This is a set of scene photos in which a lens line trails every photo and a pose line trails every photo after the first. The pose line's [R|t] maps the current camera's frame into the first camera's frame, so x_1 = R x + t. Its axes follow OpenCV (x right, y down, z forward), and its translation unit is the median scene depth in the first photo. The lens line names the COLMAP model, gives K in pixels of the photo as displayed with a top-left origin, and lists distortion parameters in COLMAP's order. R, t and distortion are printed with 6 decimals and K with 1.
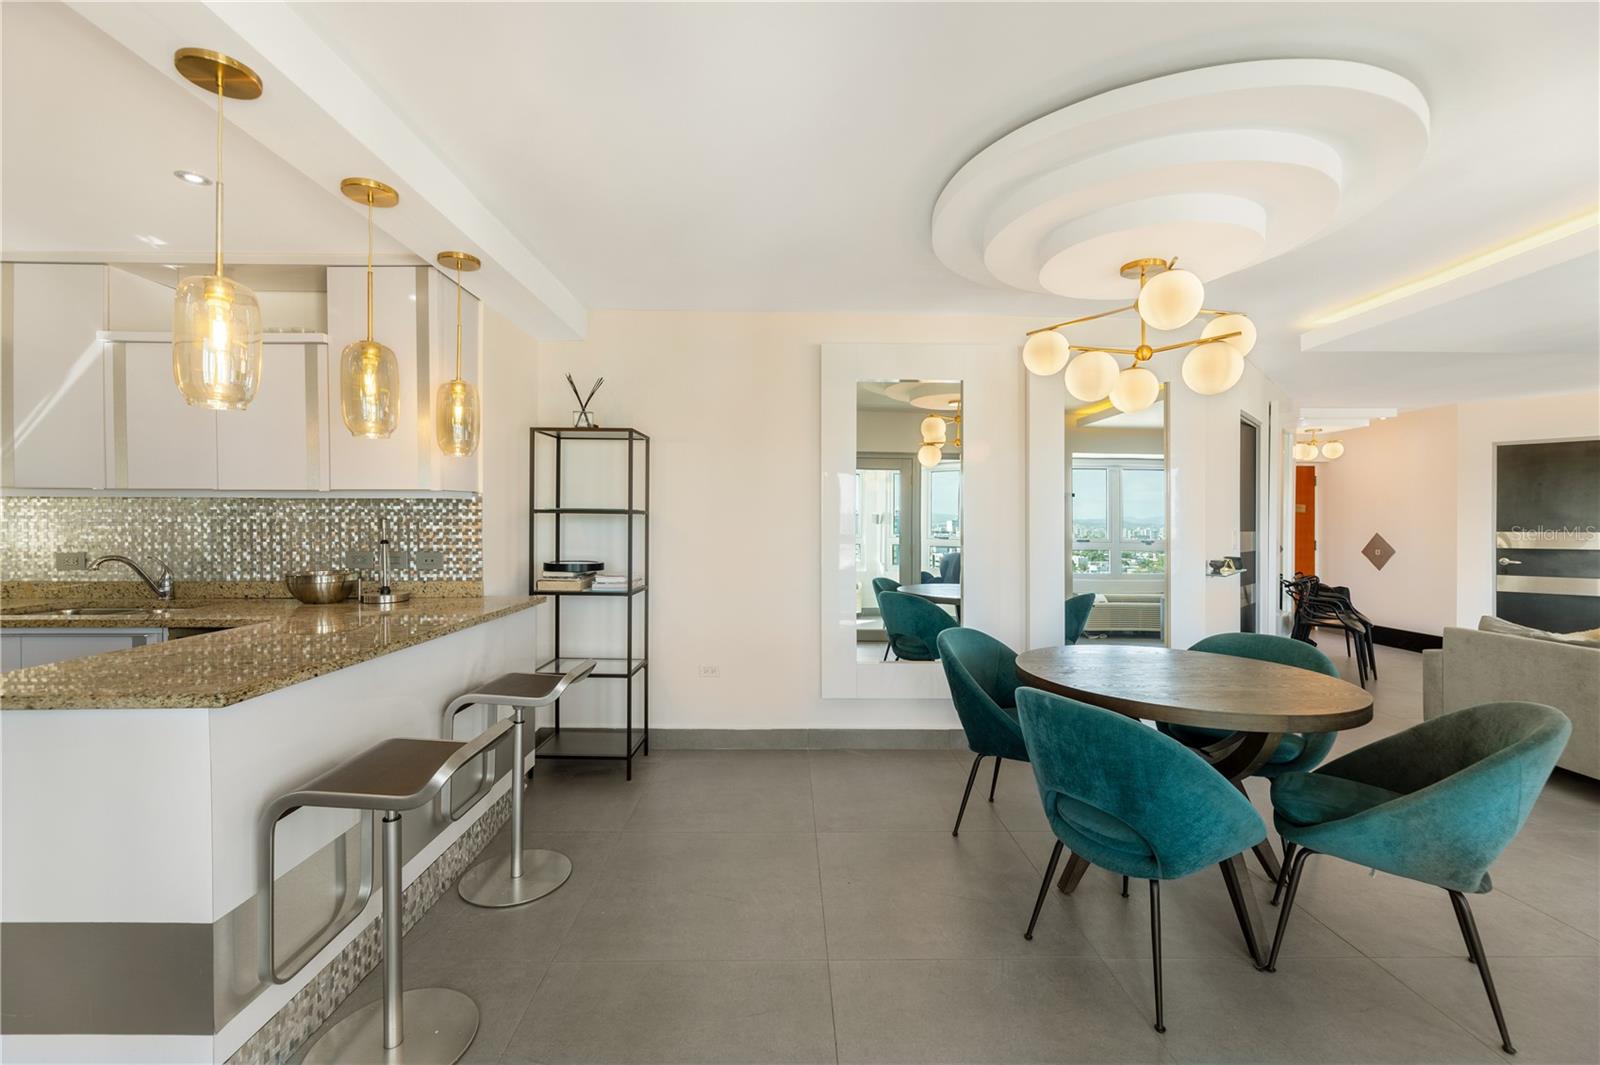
lens RADIAL K [[646.4, 0, 800.8], [0, 646.4, 526.7], [0, 0, 1]] dist [0.000194, -0.000019]
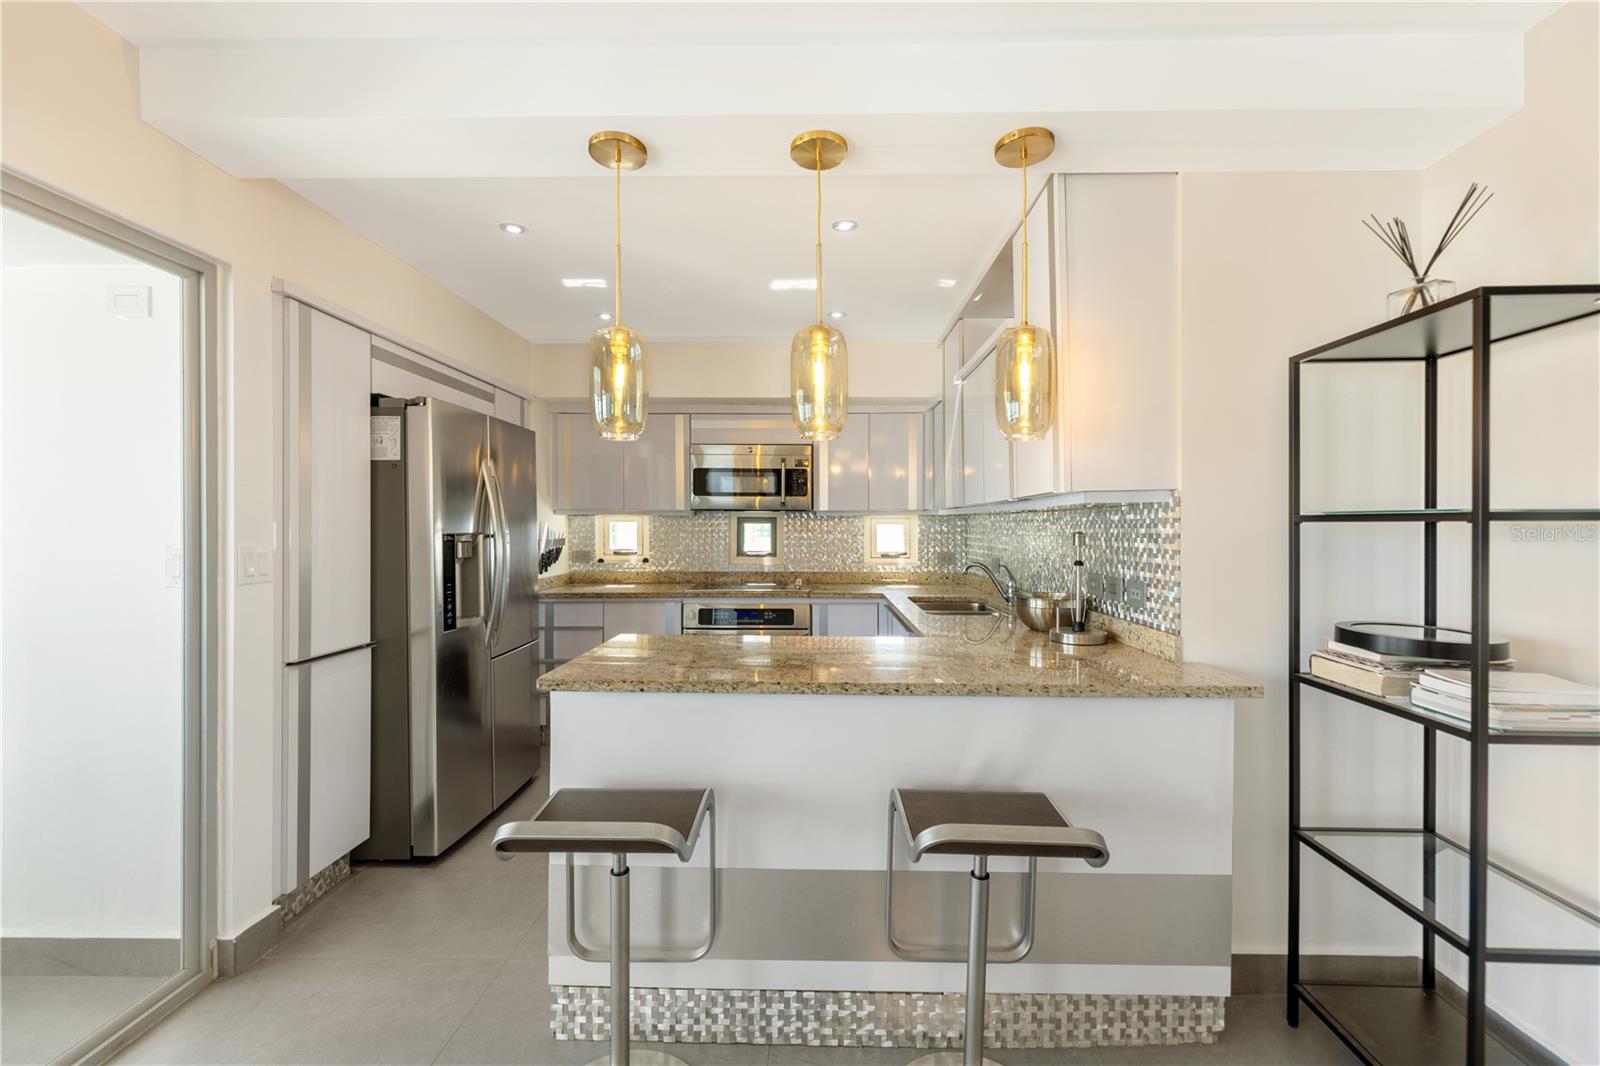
lens RADIAL K [[625.5, 0, 746.1], [0, 625.5, 540.2], [0, 0, 1]] dist [-0.022622, -0.000004]
pose [[-0.061694, 0.013657, -0.998002, 0.103634], [-0.010878, 0.999838, 0.014354, -0.009446], [0.998036, 0.011742, -0.061536, 0.628297]]
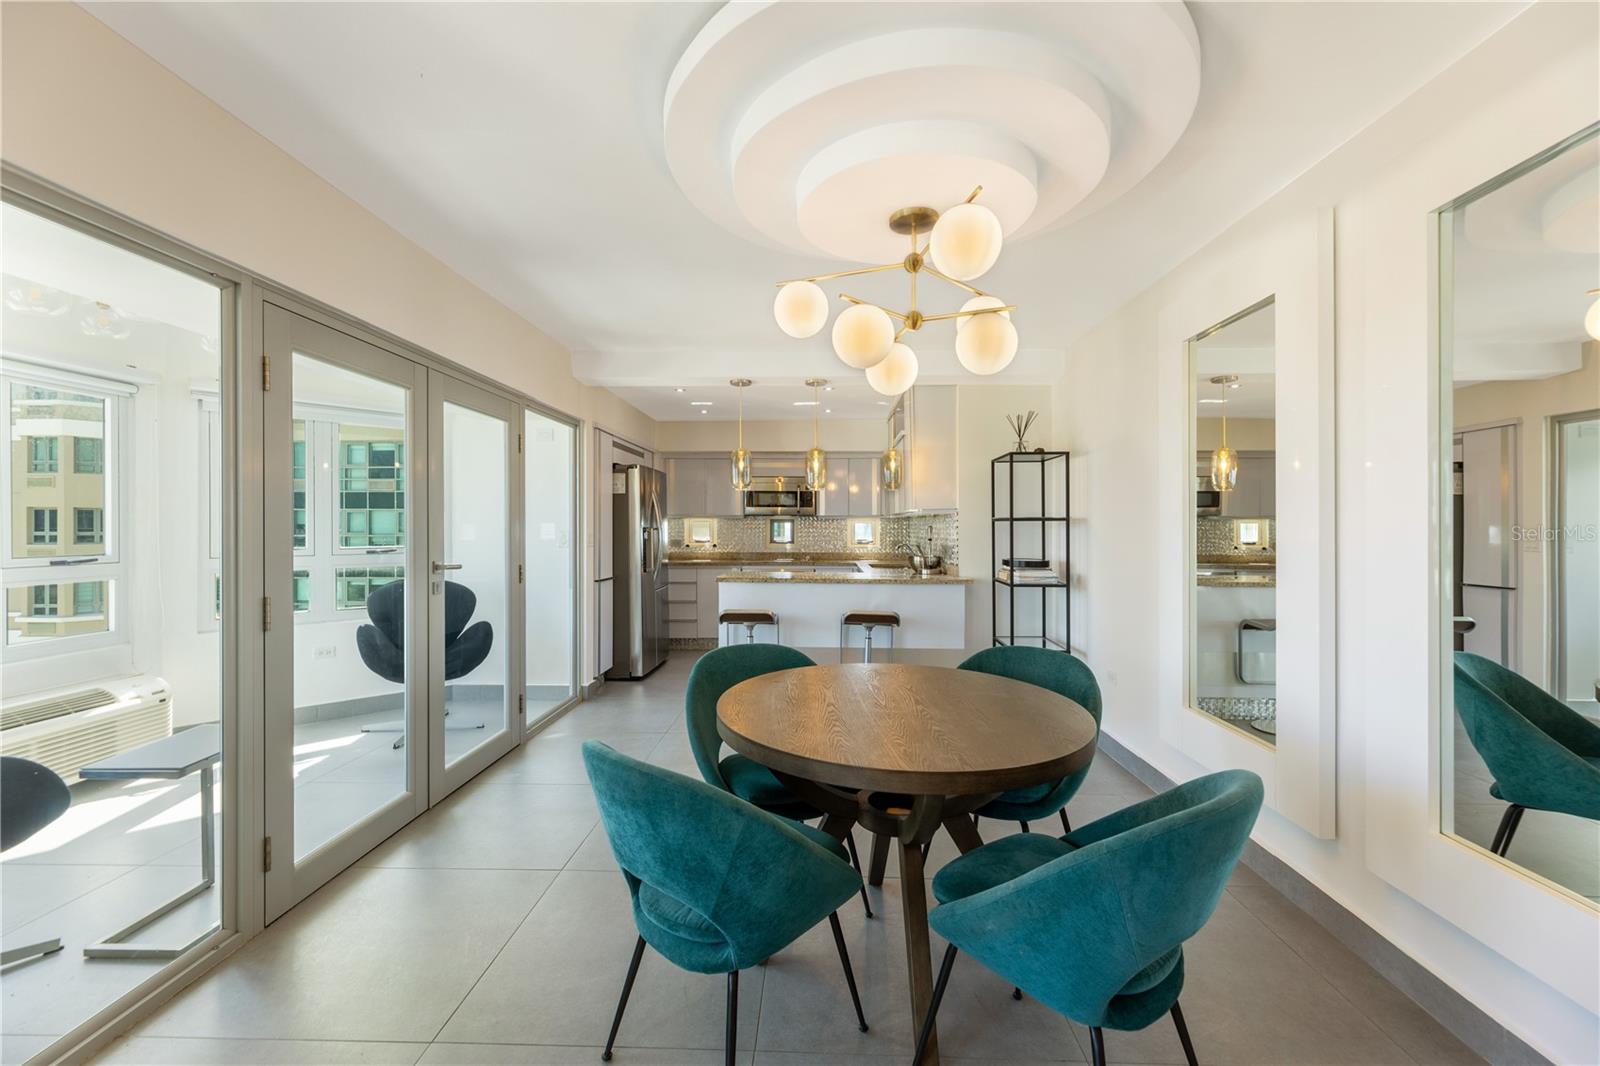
lens RADIAL K [[646.4, 0, 800.8], [0, 646.4, 527.2], [0, 0, 1]] dist [0.000194, -0.000019]
pose [[0.014316, -0.009919, -0.999848, 1.004748], [-0.009154, 0.999908, -0.010051, 0.009160], [0.999856, 0.009296, 0.014224, 0.603034]]
